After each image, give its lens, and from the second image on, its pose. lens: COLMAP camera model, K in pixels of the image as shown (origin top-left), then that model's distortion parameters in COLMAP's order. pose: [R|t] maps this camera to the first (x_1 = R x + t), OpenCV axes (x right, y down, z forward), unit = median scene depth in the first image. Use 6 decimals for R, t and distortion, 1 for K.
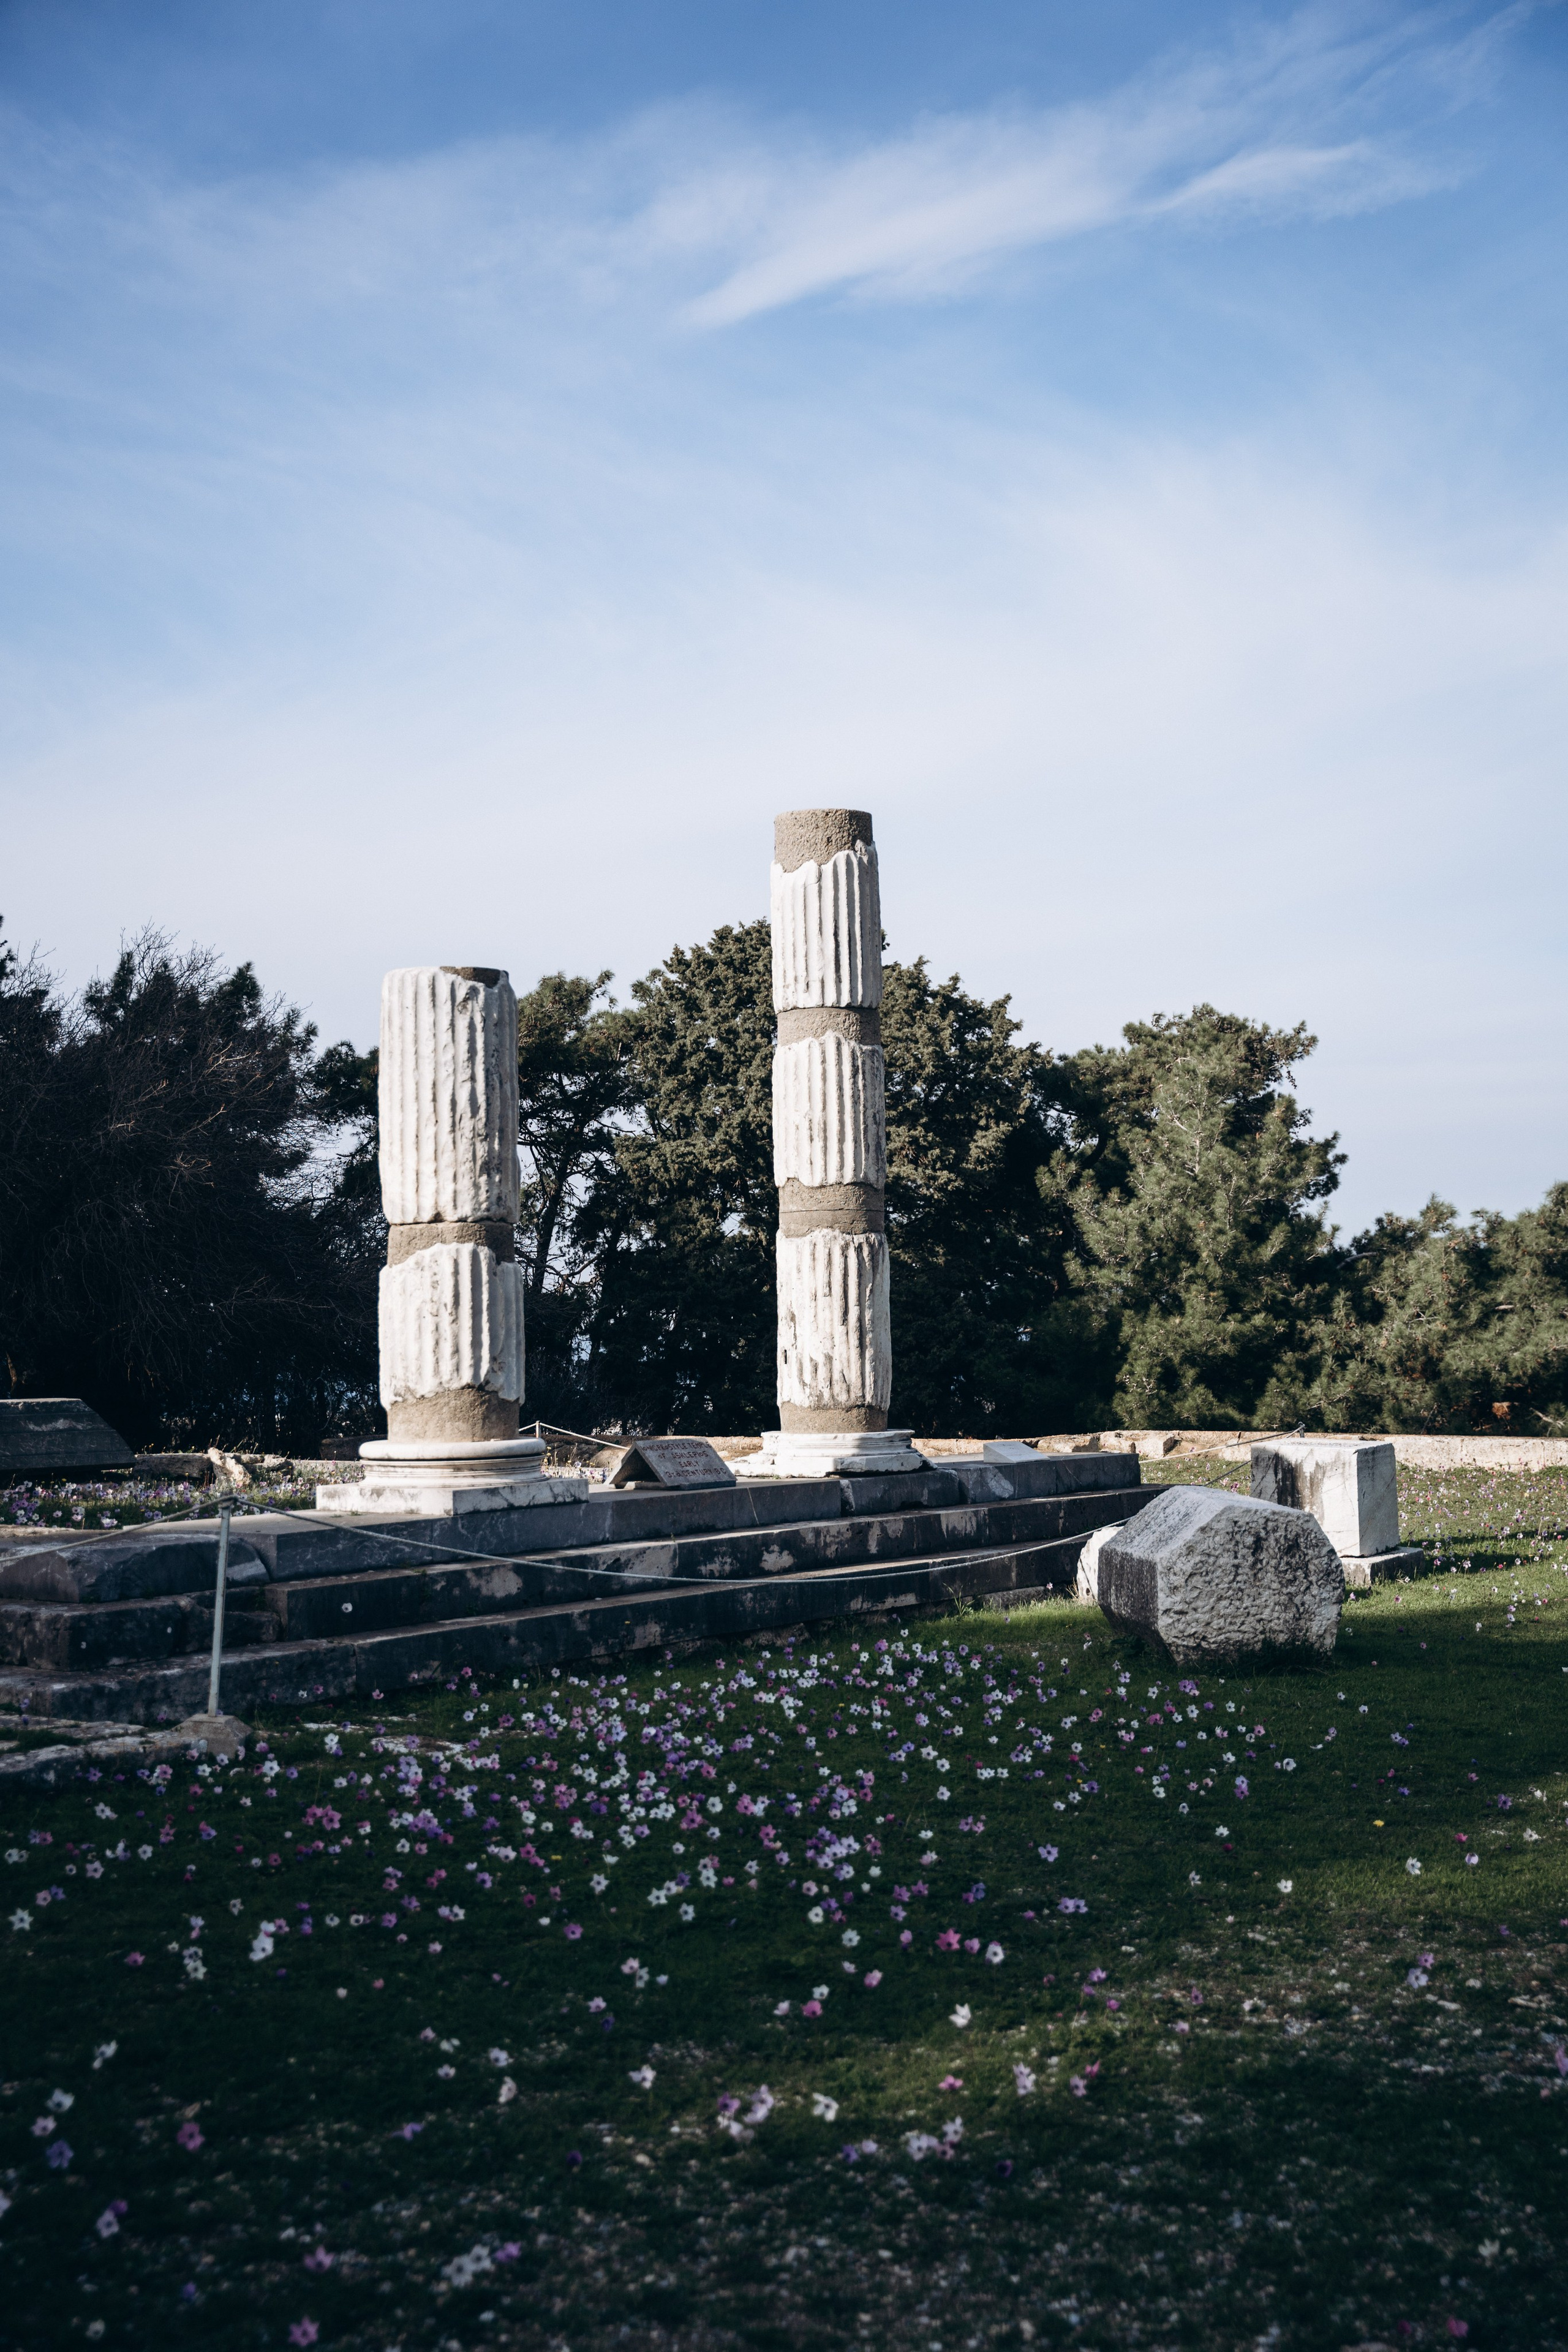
lens RADIAL K [[2724.7, 0, 784.0], [0, 2724.7, 1176.0], [0, 0, 1]] dist [-0.006985, -0.010920]
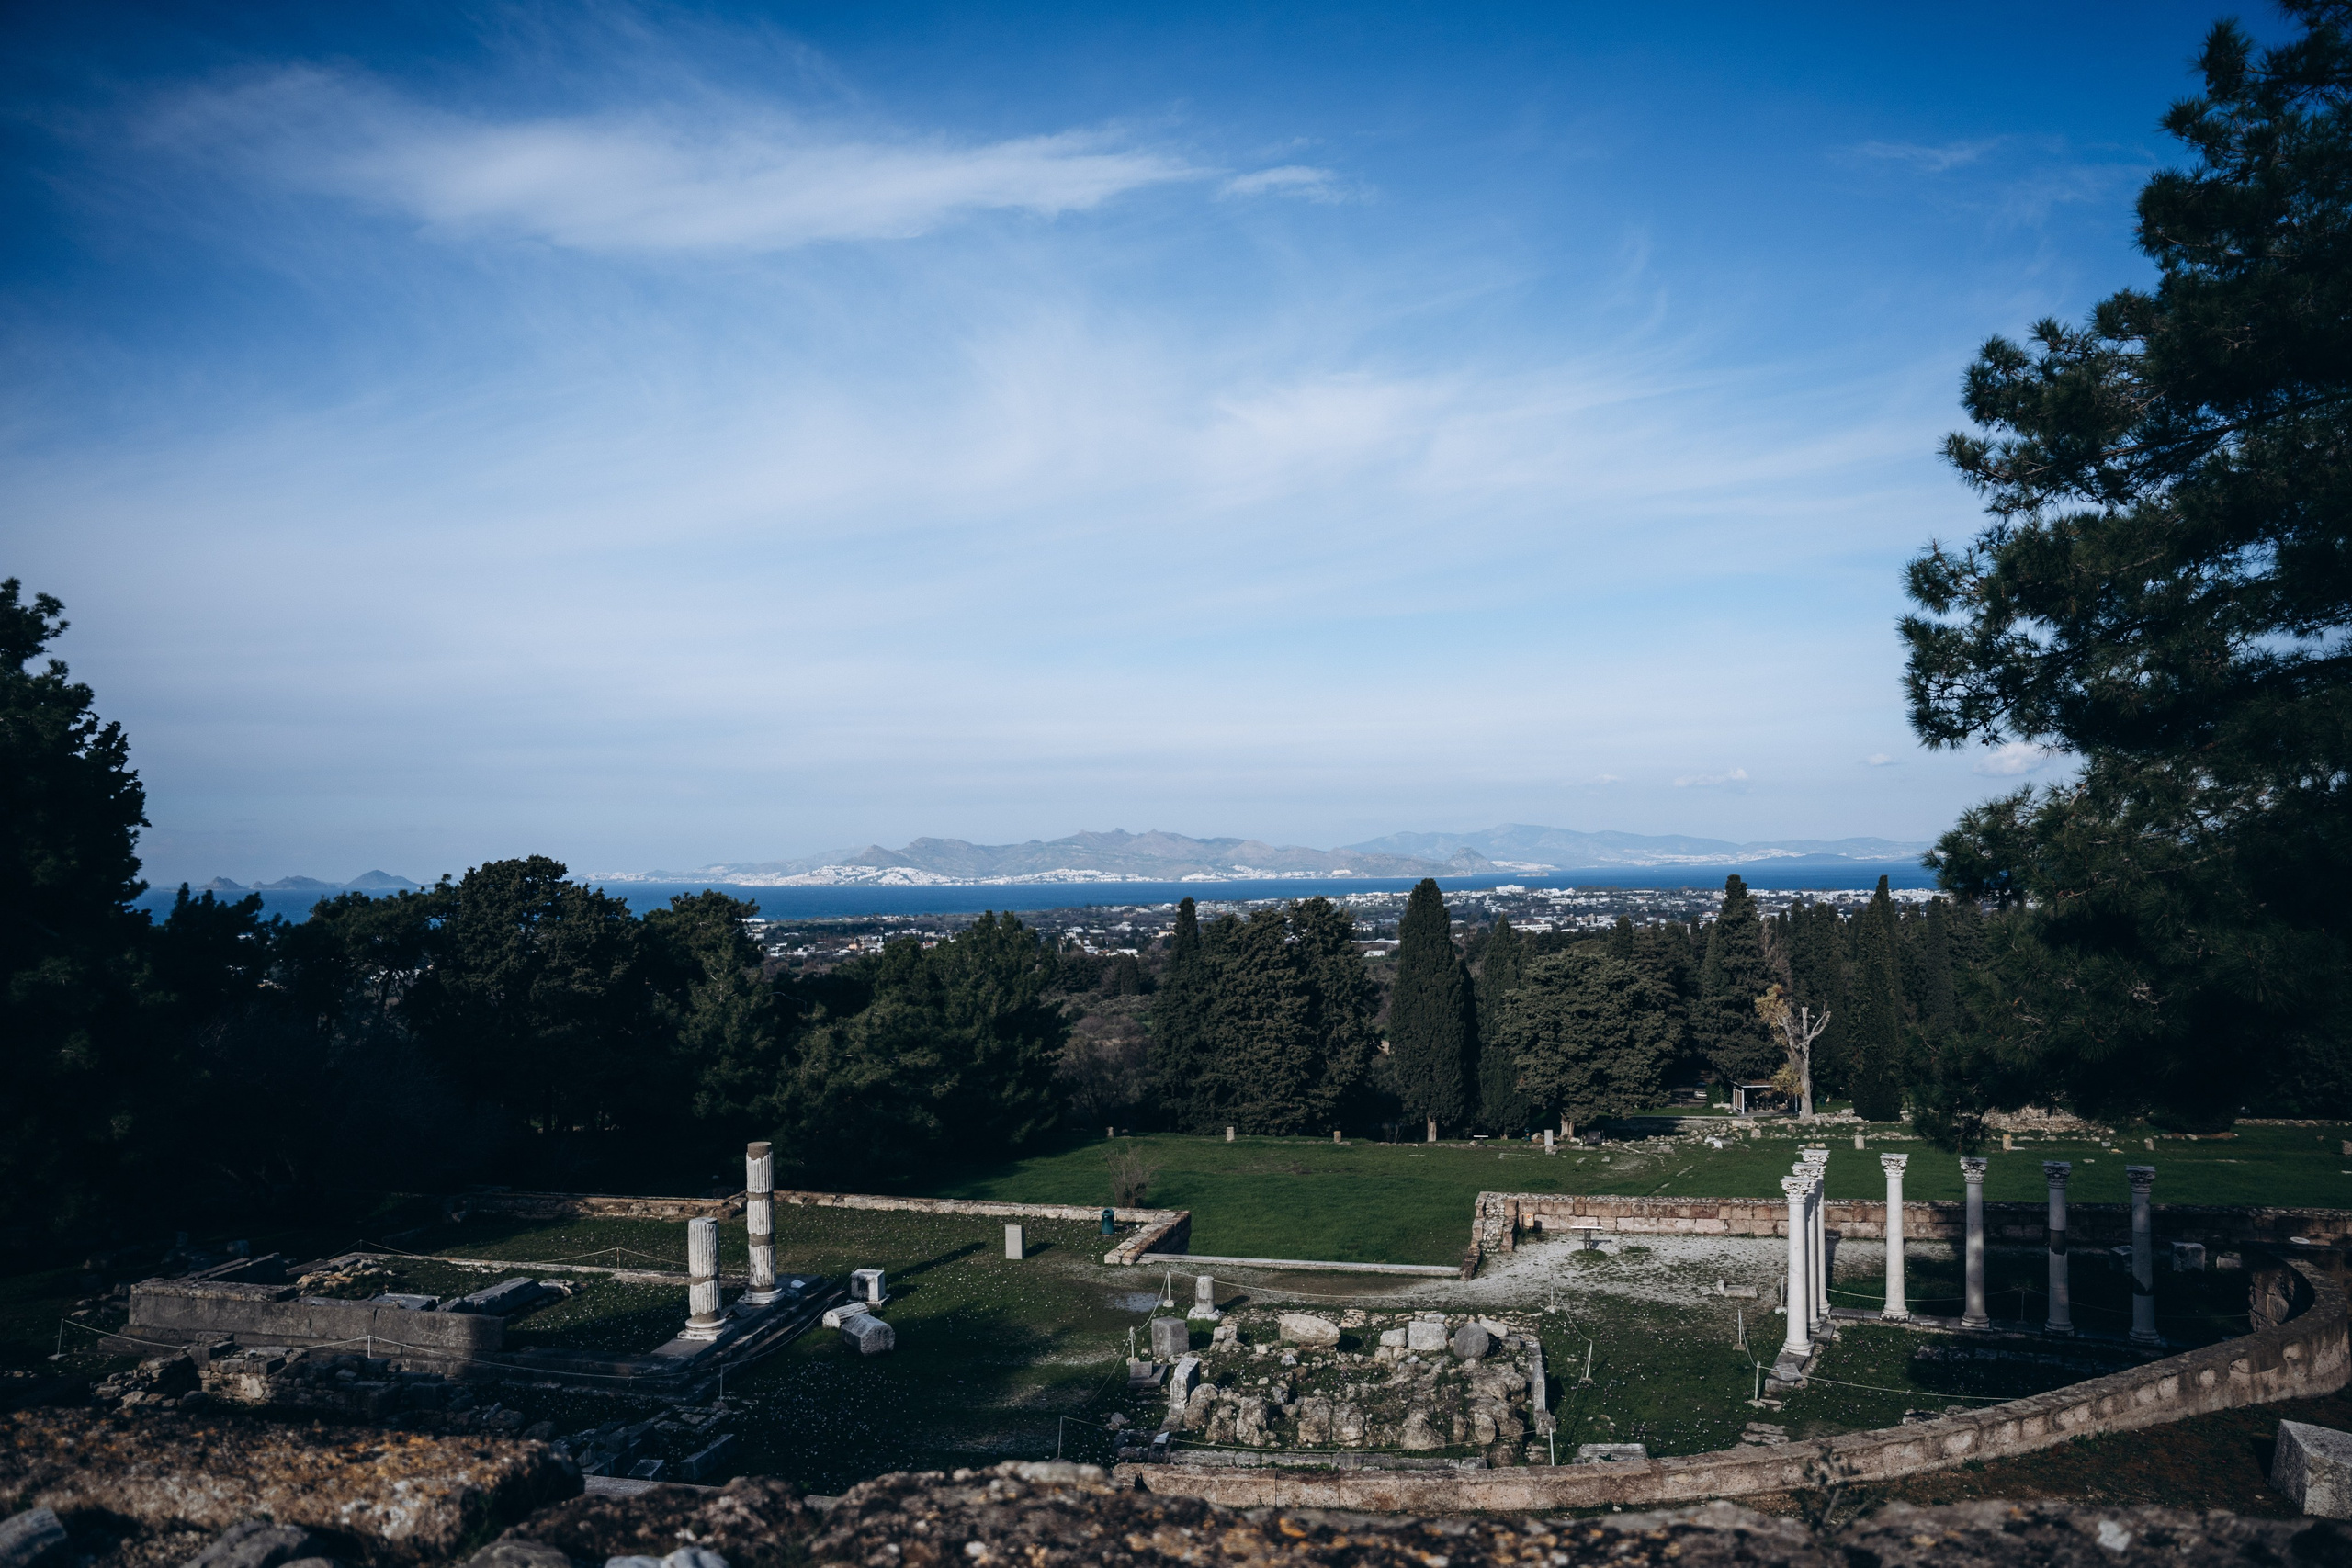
lens RADIAL K [[1752.5, 0, 1176.0], [0, 1752.5, 784.0], [0, 0, 1]] dist [-0.000846, -0.000287]
pose [[0.882582, 0.025781, 0.469452, -0.198174], [-0.041979, 0.998829, 0.024069, -0.217610], [-0.468281, -0.040951, 0.882630, -0.466115]]
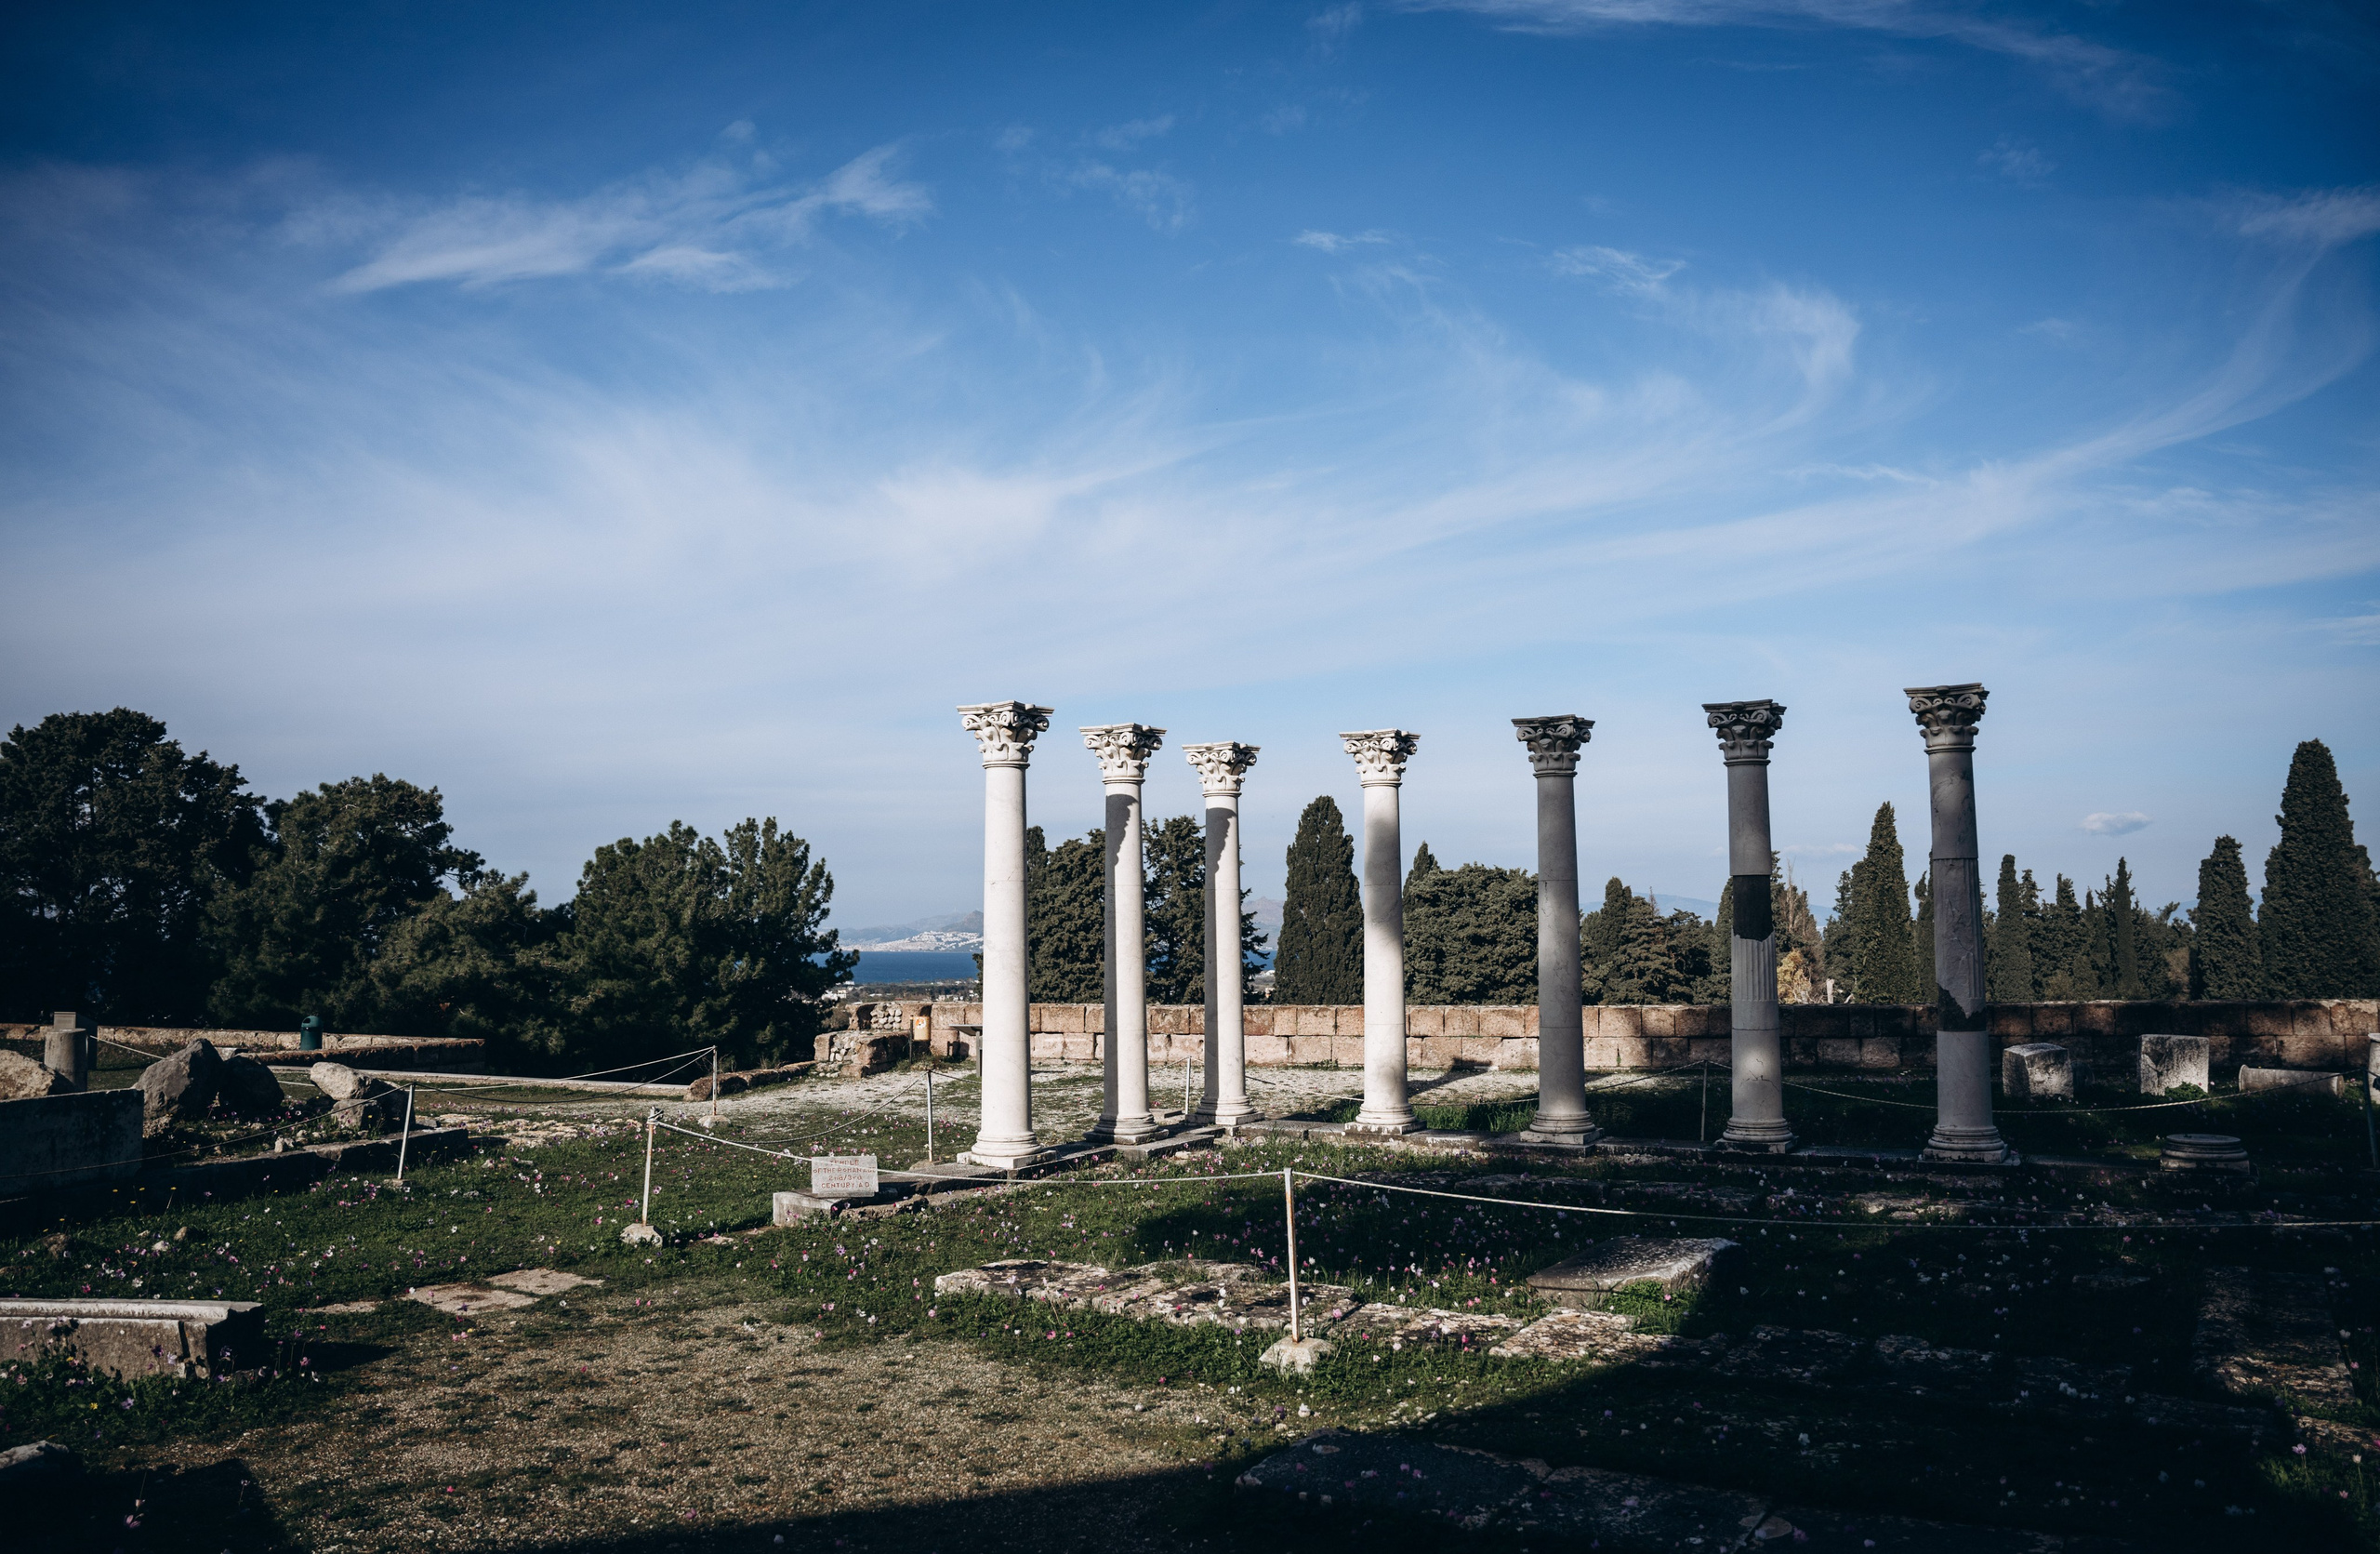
lens RADIAL K [[1666.0, 0, 1186.0], [0, 1666.0, 865.5], [0, 0, 1]] dist [-0.041802, 0.003573]
pose [[0.927468, 0.037801, 0.371988, 0.269252], [-0.044352, 0.998975, 0.009067, -0.039472], [-0.371264, -0.024908, 0.928193, -0.223546]]
